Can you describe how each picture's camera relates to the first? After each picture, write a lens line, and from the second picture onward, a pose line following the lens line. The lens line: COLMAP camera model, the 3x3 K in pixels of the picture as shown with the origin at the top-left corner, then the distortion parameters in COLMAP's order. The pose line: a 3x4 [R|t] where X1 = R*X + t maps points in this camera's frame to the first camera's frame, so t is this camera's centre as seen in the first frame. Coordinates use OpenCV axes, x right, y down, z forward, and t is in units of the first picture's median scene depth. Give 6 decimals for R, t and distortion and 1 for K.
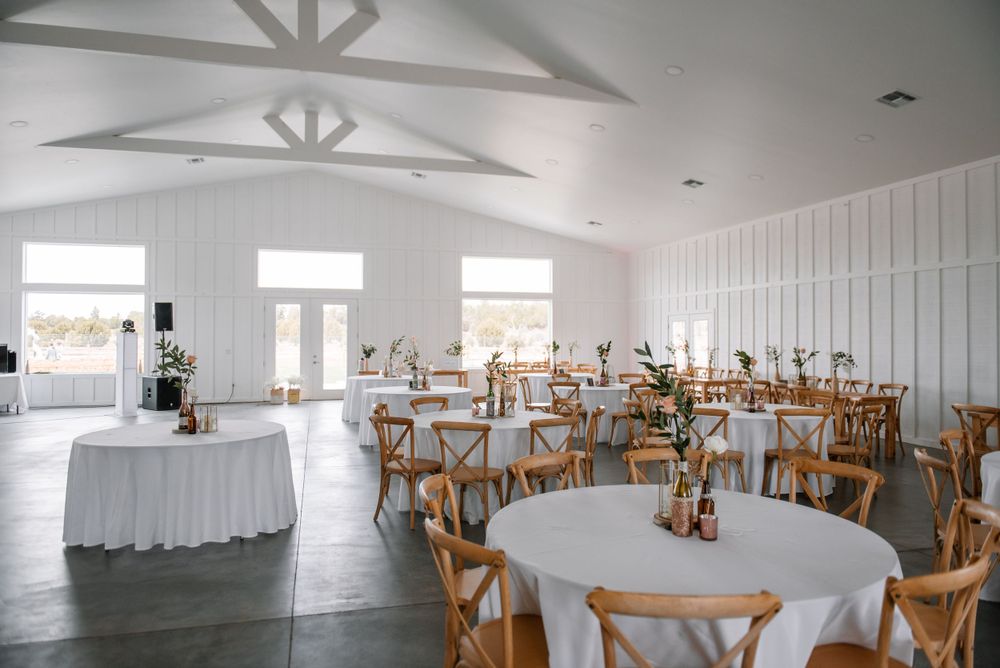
lens RADIAL K [[671.0, 0, 500.0], [0, 671.0, 334.0], [0, 0, 1]] dist [-0.012733, -0.001119]
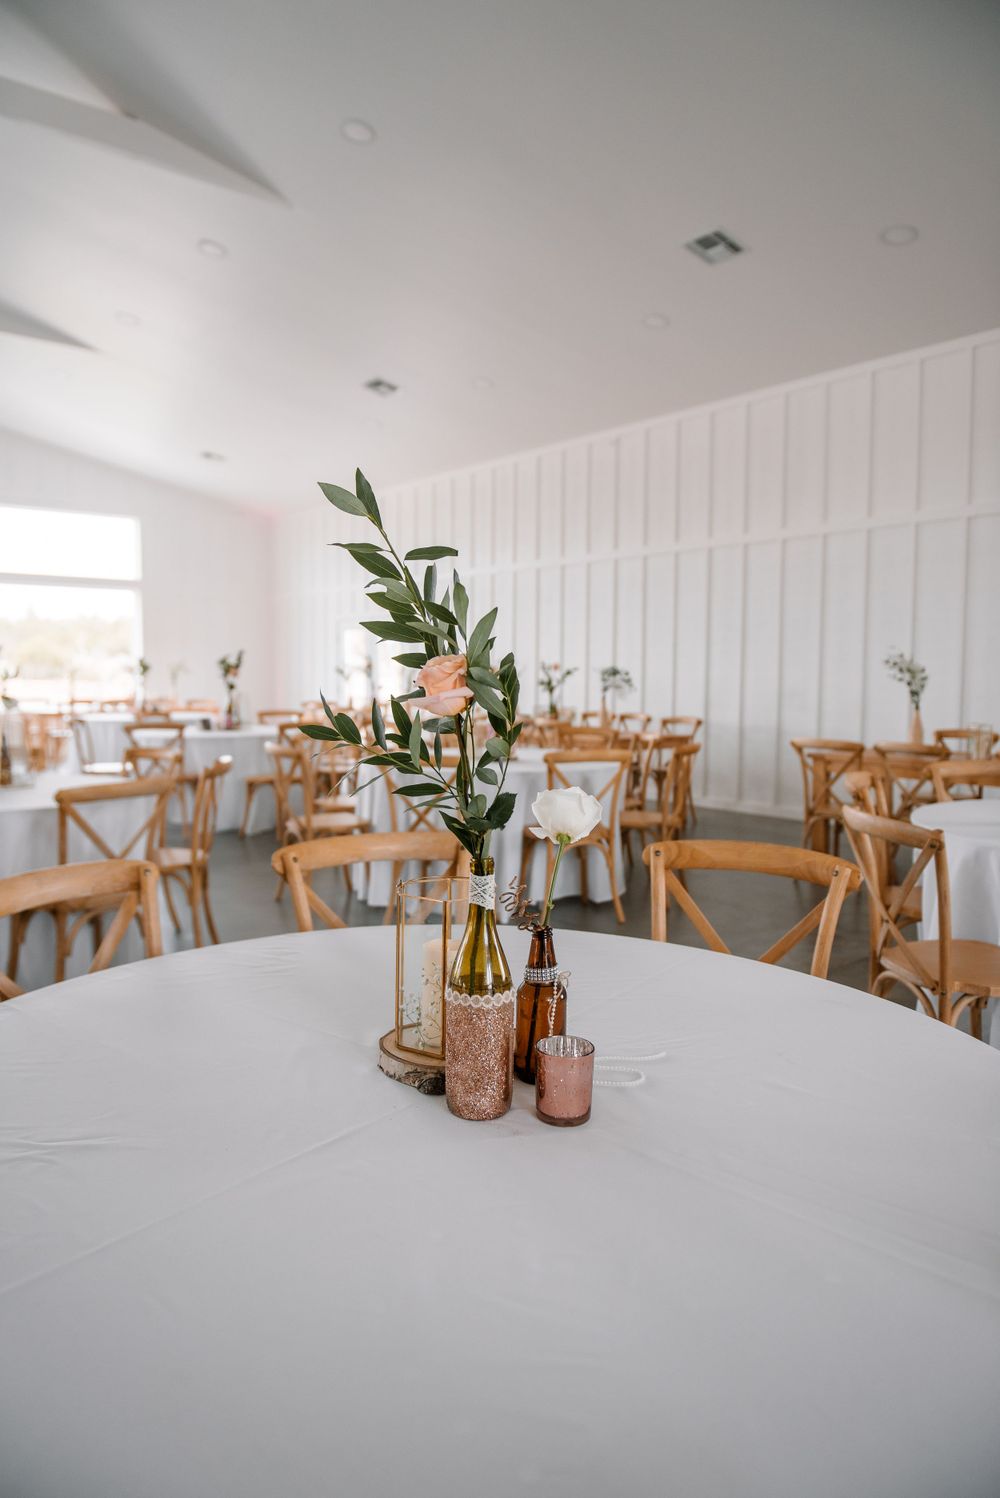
lens RADIAL K [[1005.1, 0, 500.0], [0, 1005.1, 749.0], [0, 0, 1]] dist [-0.012733, -0.001119]
pose [[0.915926, -0.024494, 0.400600, 0.034063], [-0.008897, 0.996652, 0.081279, 0.032996], [-0.401249, -0.078010, 0.912641, 0.200149]]
